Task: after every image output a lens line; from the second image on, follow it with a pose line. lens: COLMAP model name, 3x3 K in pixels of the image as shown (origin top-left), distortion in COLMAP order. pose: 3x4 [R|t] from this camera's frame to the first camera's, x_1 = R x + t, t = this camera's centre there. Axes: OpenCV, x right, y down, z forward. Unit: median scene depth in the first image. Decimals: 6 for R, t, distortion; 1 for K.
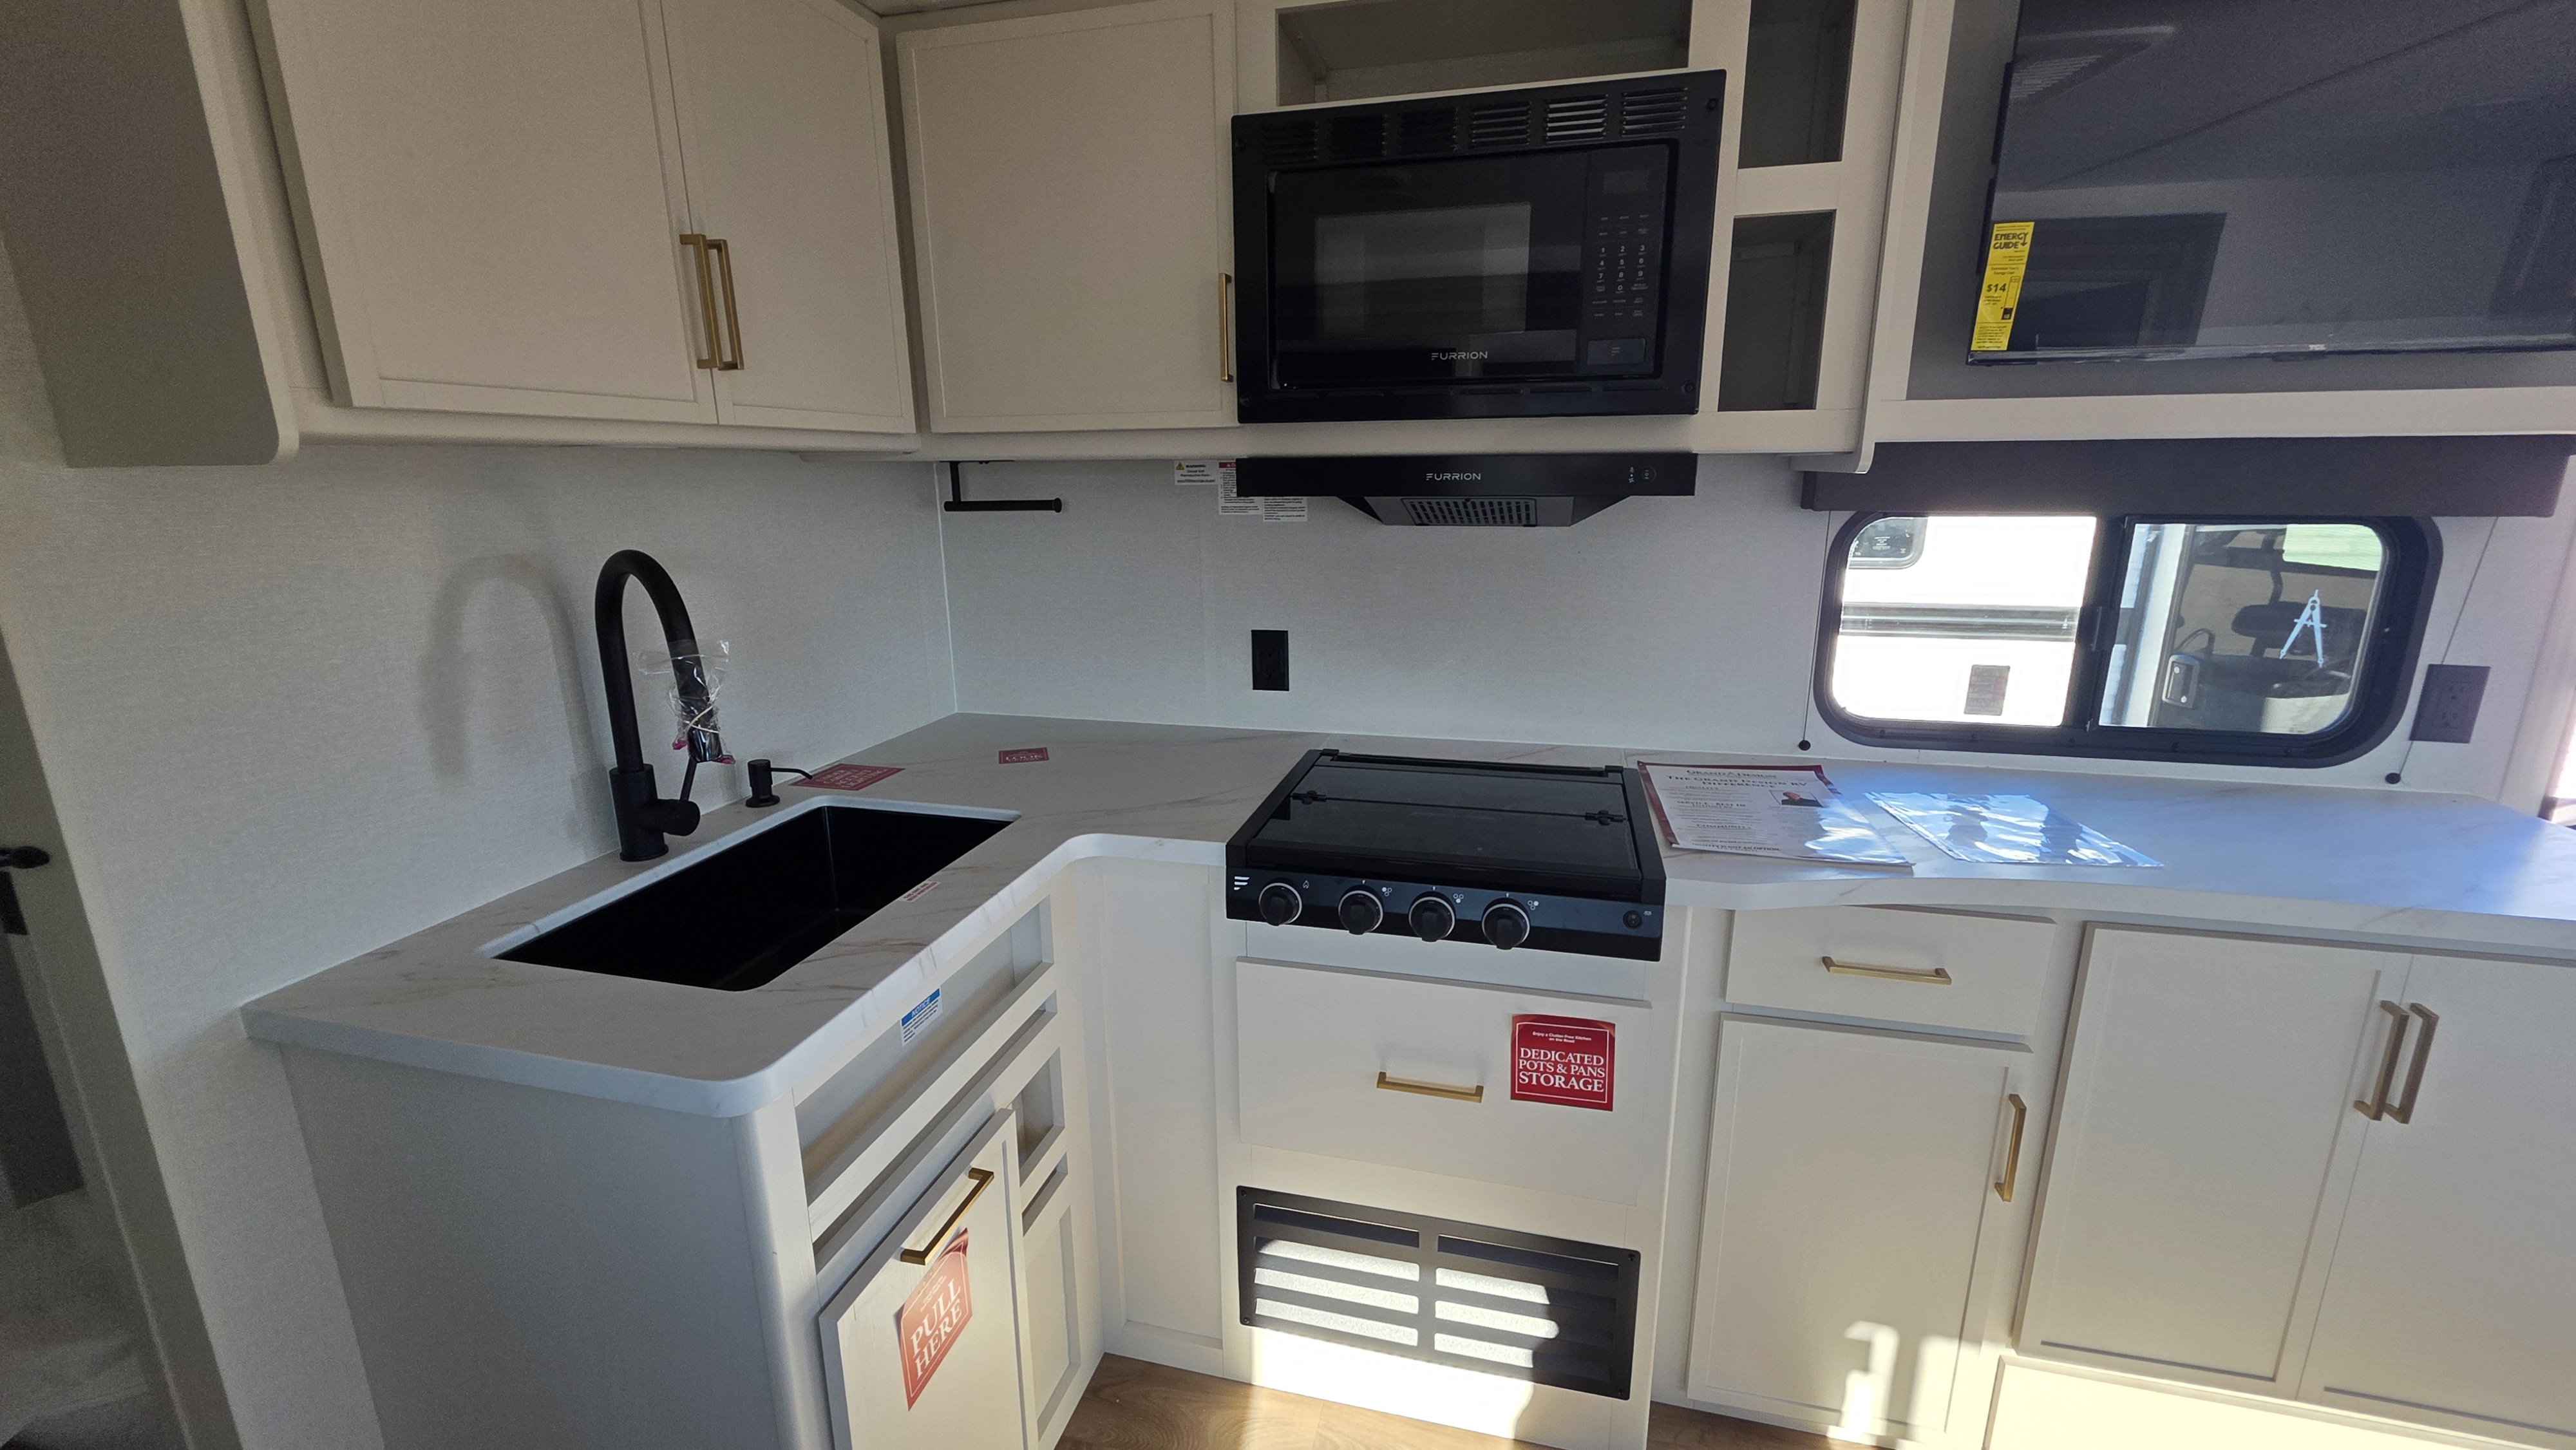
lens RADIAL K [[1037.5, 0, 1288.3], [0, 1037.5, 724.4], [0, 0, 1]] dist [0.001473, 0.000000]
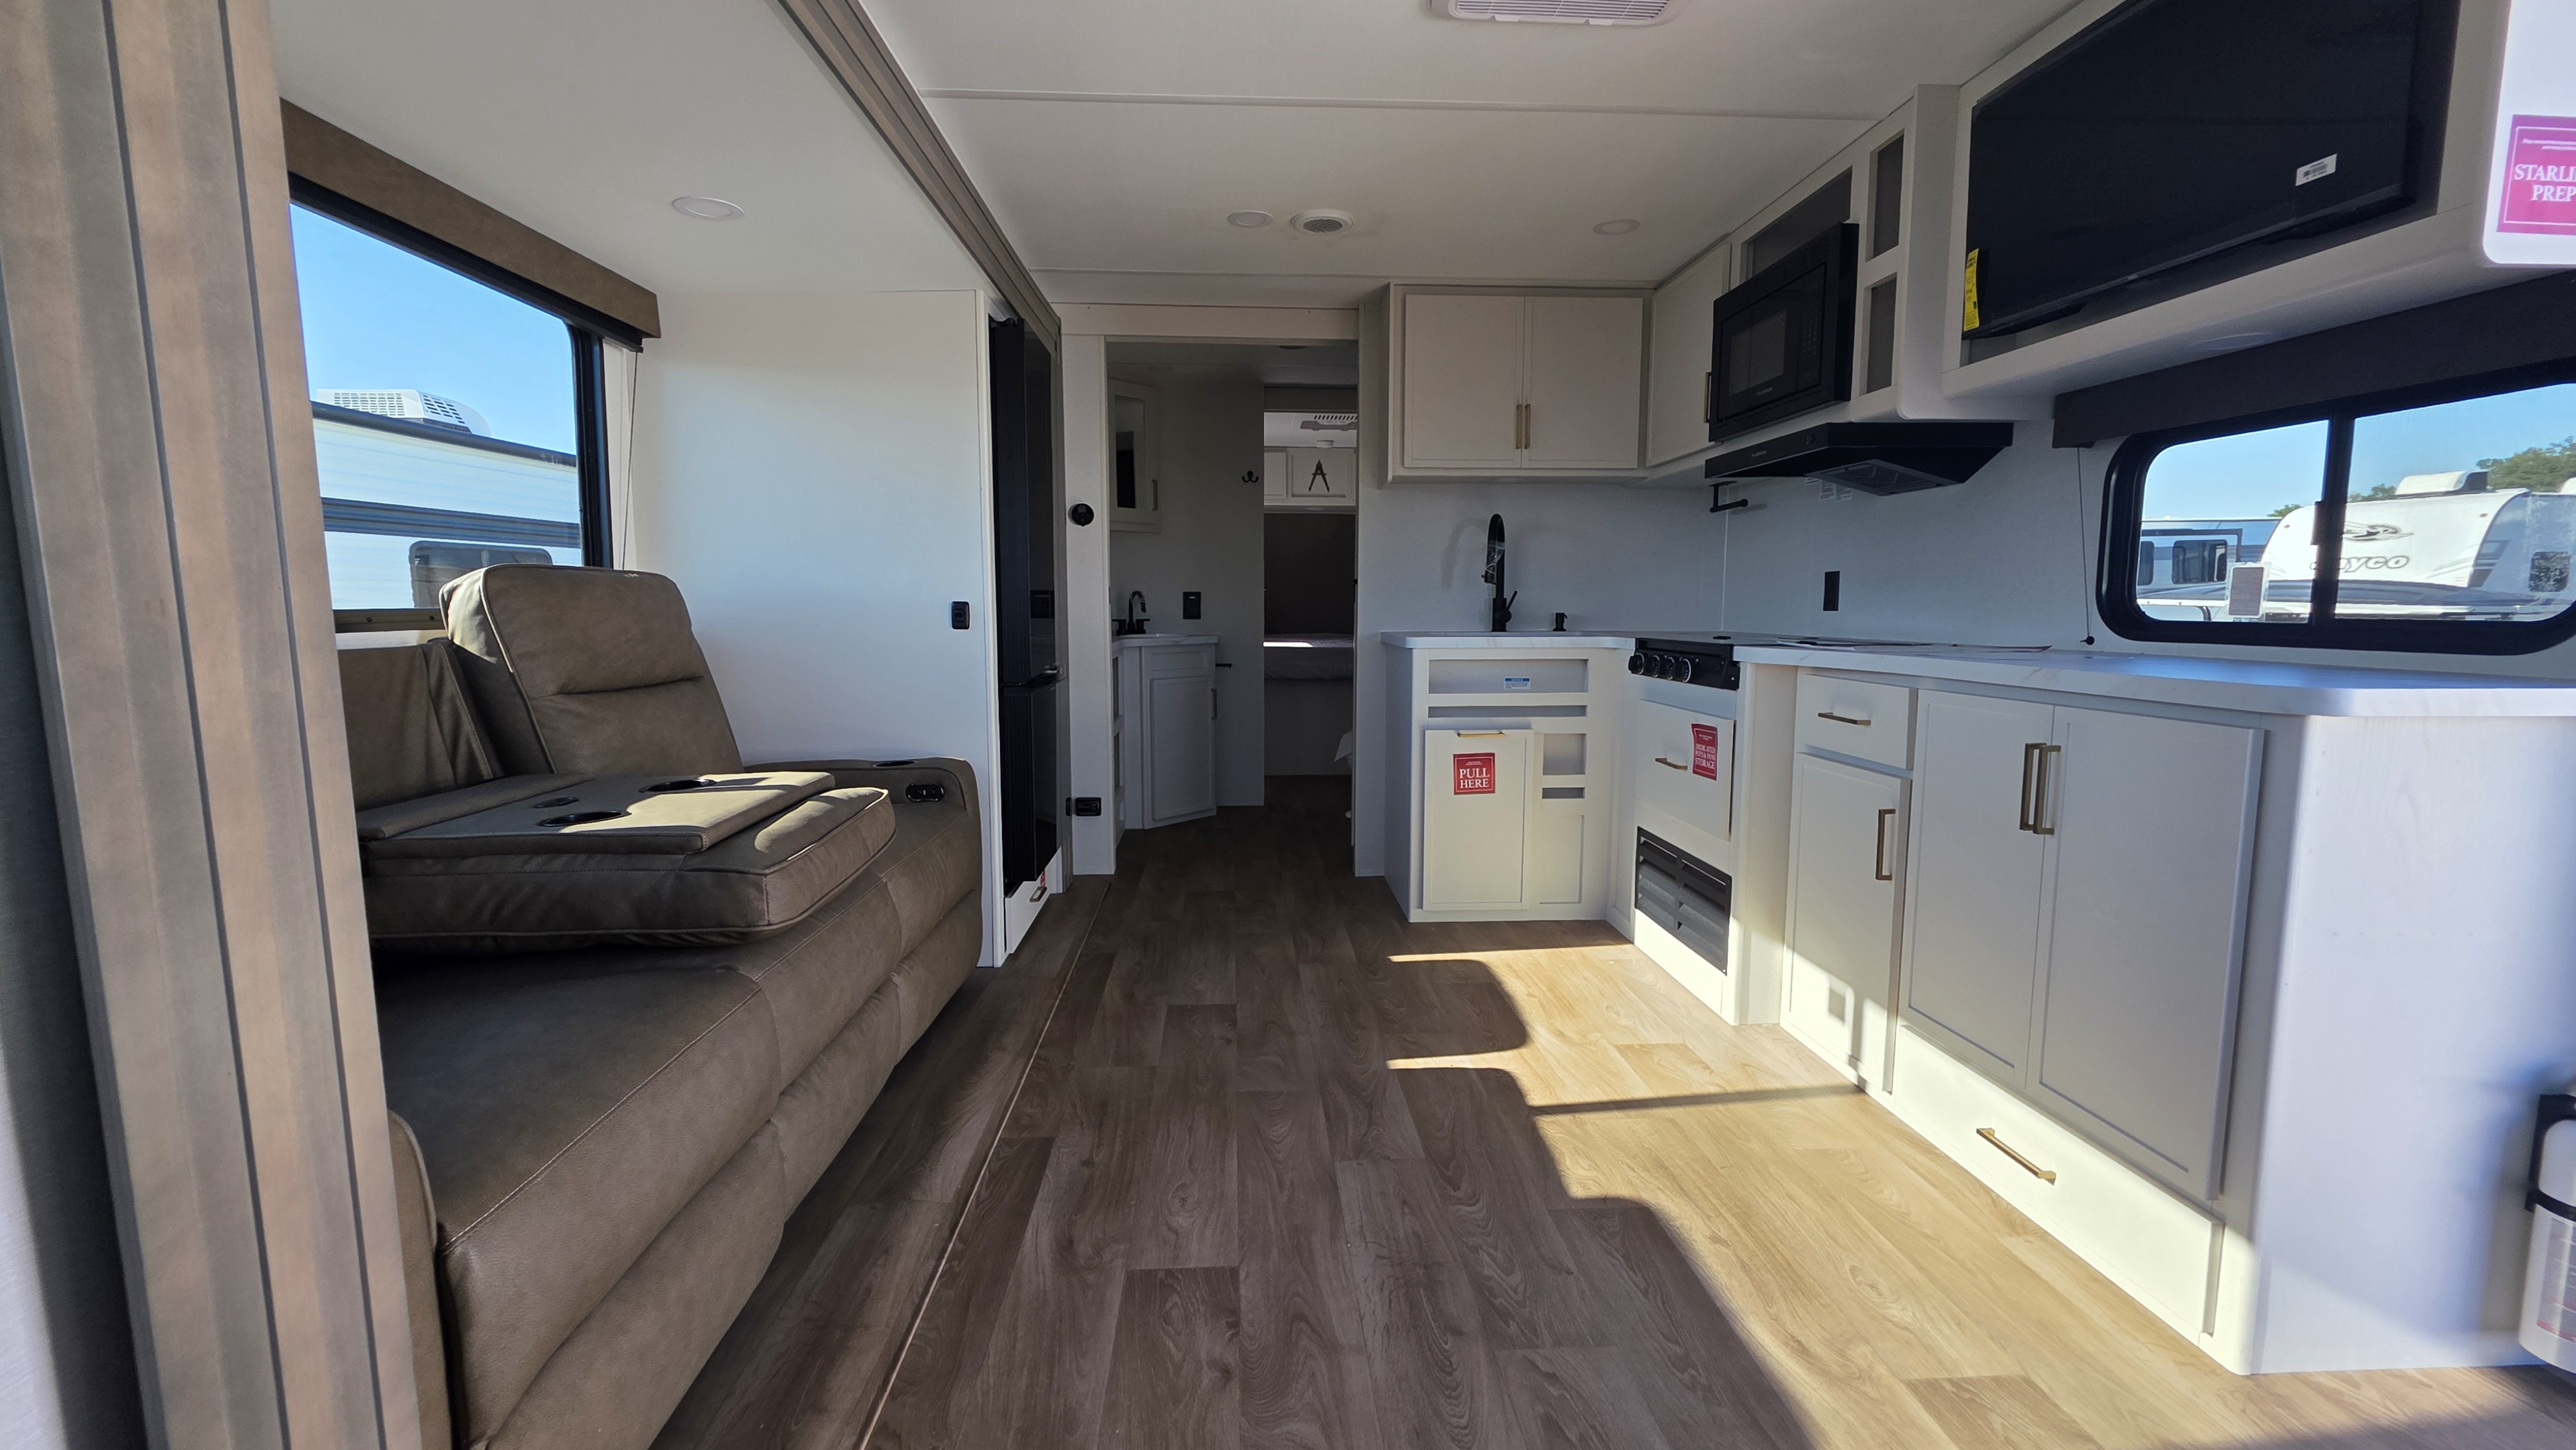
lens RADIAL K [[1037.5, 0, 1311.1], [0, 1037.5, 723.3], [0, 0, 1]] dist [0.001473, 0.000000]
pose [[0.320769, 0.117527, -0.939838, 1.817773], [-0.227240, 0.972840, 0.044097, 0.358163], [0.919494, 0.199423, 0.338764, -0.312267]]
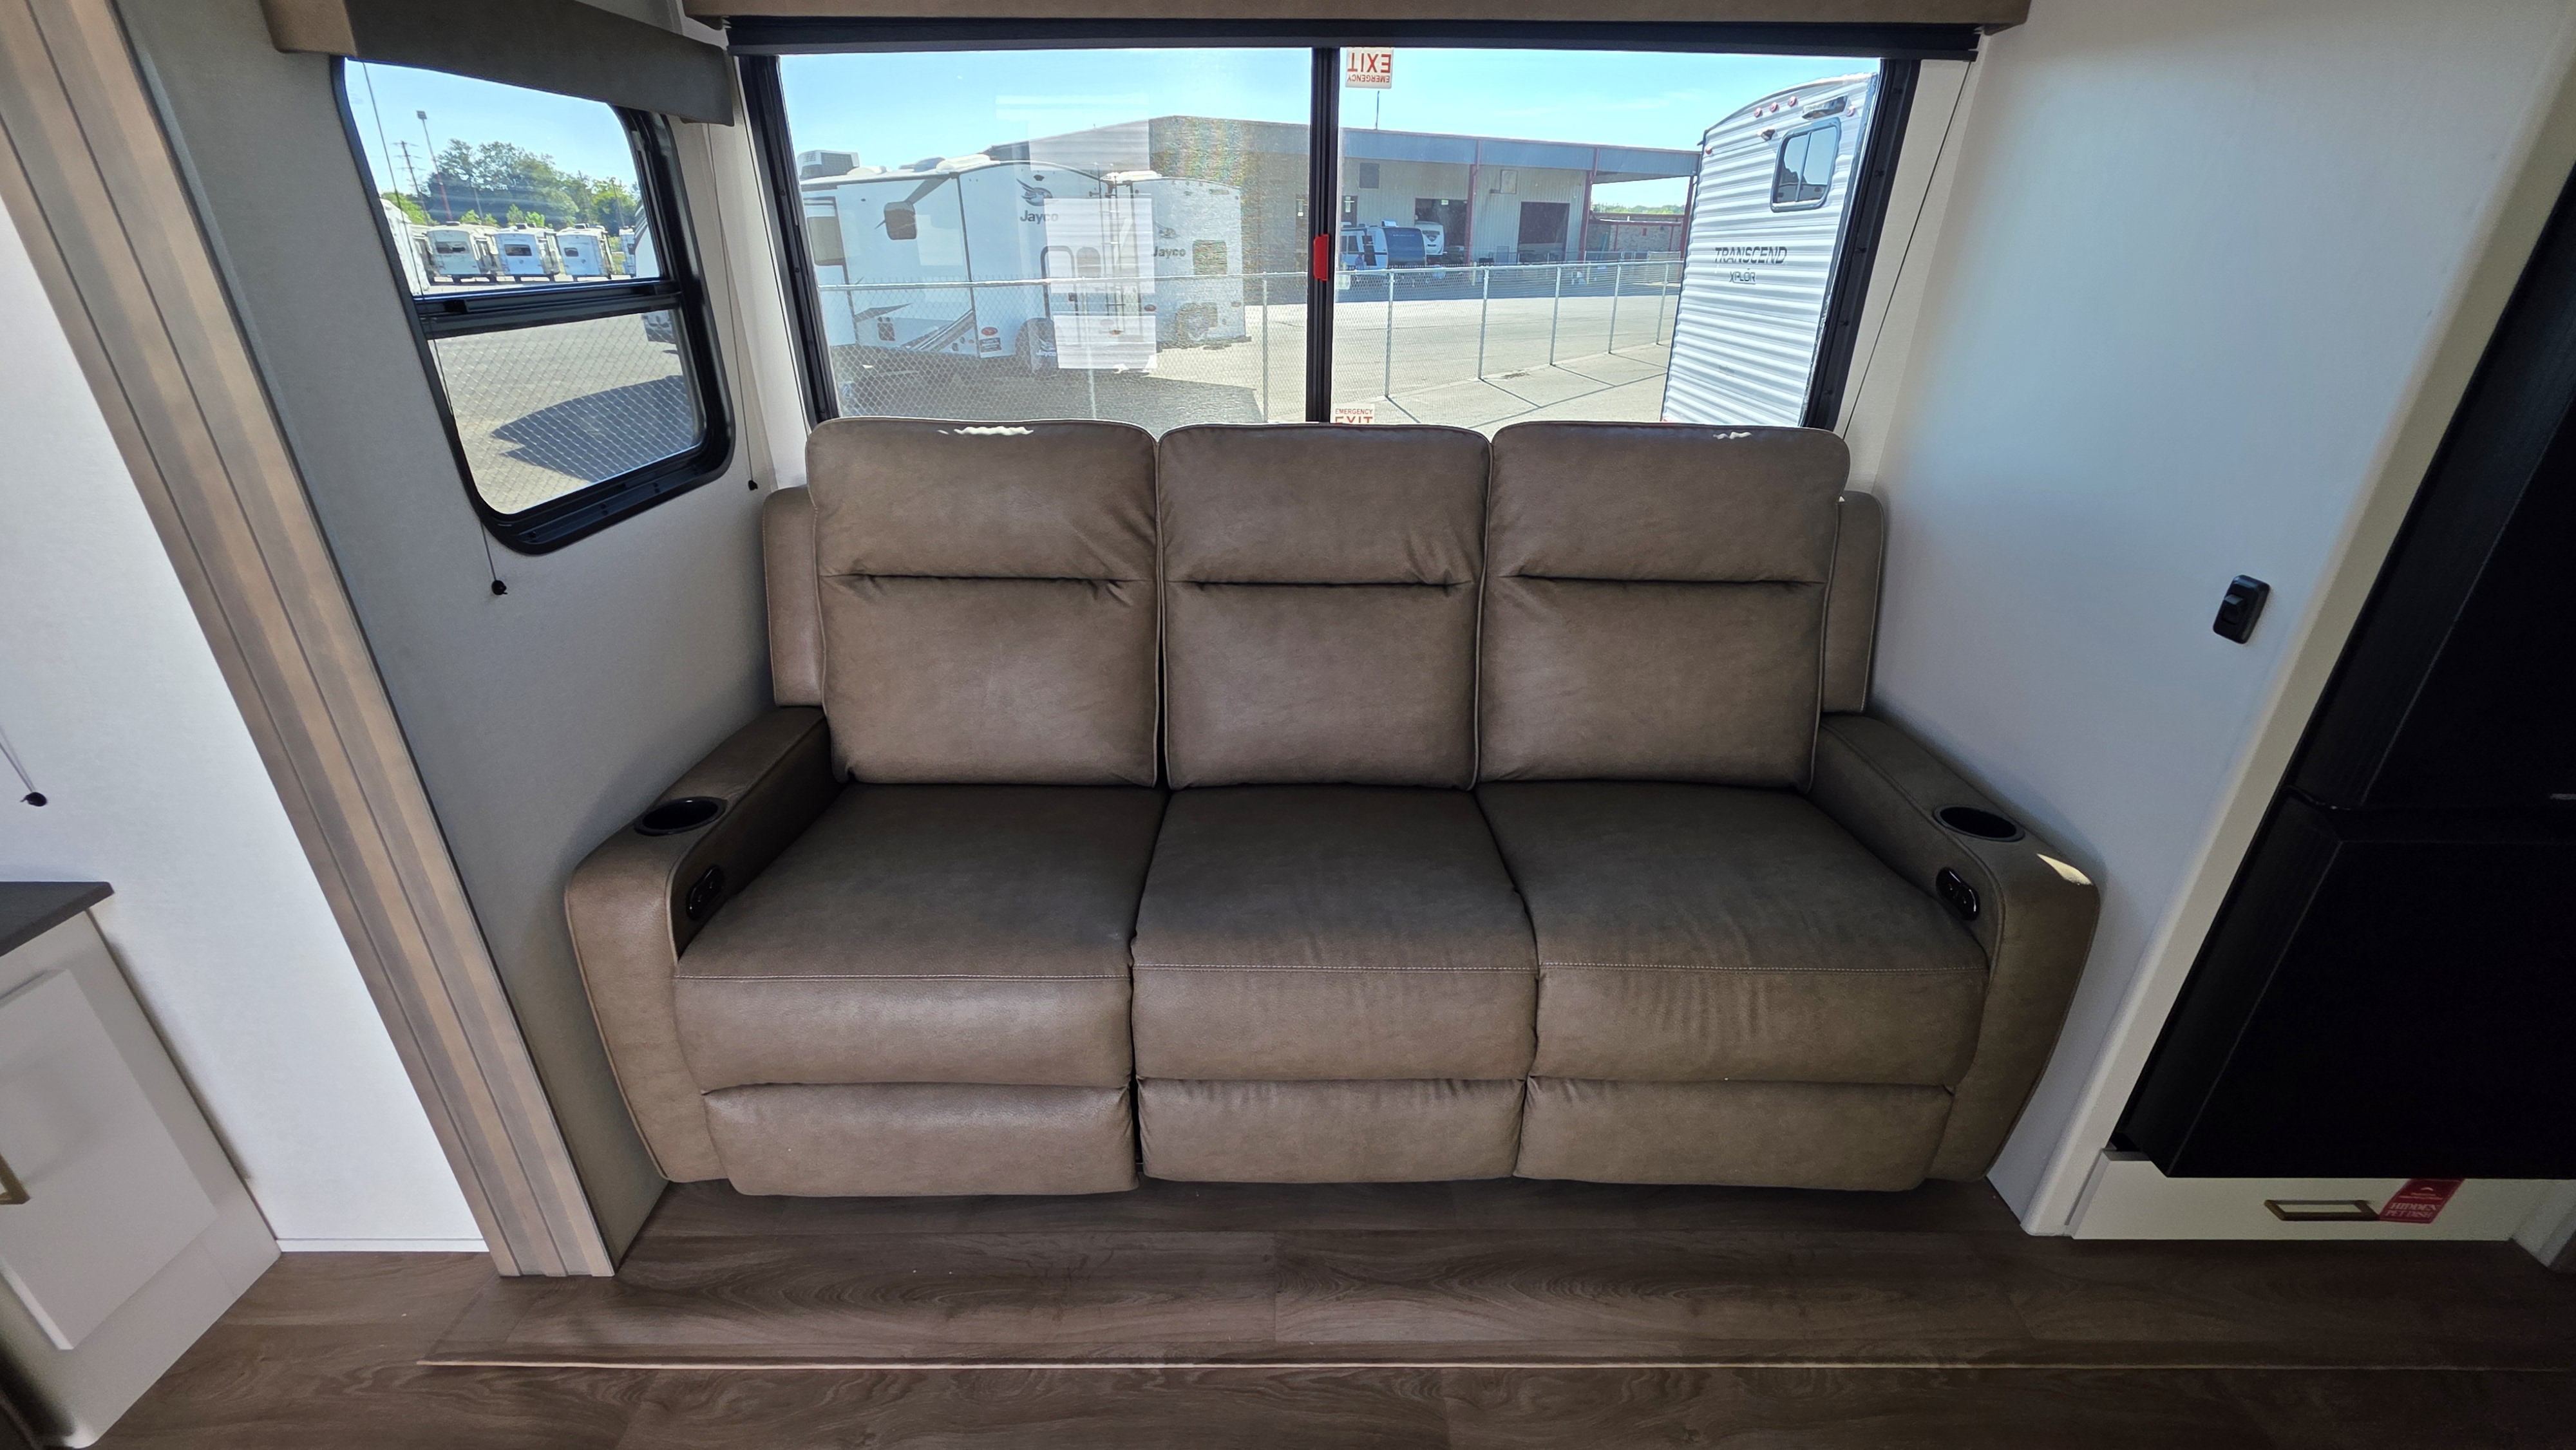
lens RADIAL K [[1037.5, 0, 1280.9], [0, 1037.5, 718.8], [0, 0, 1]] dist [0.001473, 0.000000]
pose [[-0.967317, 0.105205, -0.230714, 0.691072], [-0.062237, 0.783528, 0.618231, -0.036123], [0.245812, 0.612385, -0.751373, 0.235327]]
